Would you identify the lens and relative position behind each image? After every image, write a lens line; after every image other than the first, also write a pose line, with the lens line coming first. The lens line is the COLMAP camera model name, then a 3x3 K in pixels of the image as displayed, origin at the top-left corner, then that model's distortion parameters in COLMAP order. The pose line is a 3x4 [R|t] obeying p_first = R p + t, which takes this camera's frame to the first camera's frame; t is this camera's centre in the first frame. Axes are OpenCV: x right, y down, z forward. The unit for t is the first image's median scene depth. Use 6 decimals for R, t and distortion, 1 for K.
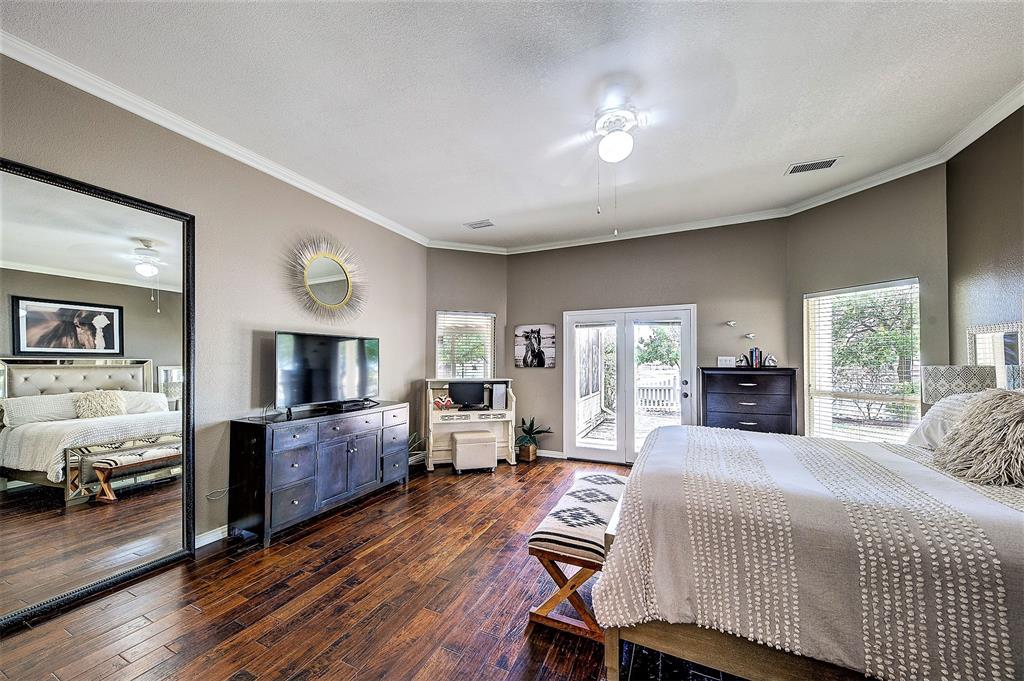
lens RADIAL K [[344.6, 0, 515.1], [0, 344.6, 355.4], [0, 0, 1]] dist [-0.000488, -0.000077]
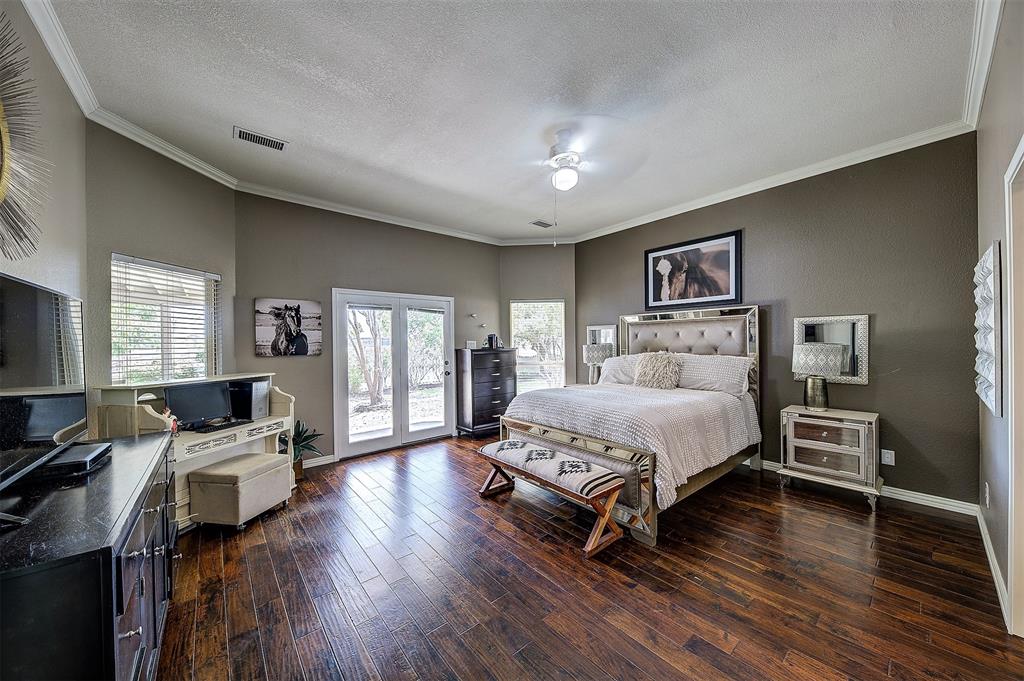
lens RADIAL K [[347.3, 0, 483.8], [0, 347.3, 345.9], [0, 0, 1]] dist [0.000107, -0.000032]
pose [[0.466574, -0.014860, 0.884357, -0.442587], [0.001245, 0.999869, 0.016144, 0.001316], [-0.884481, -0.006431, 0.466532, 0.283014]]
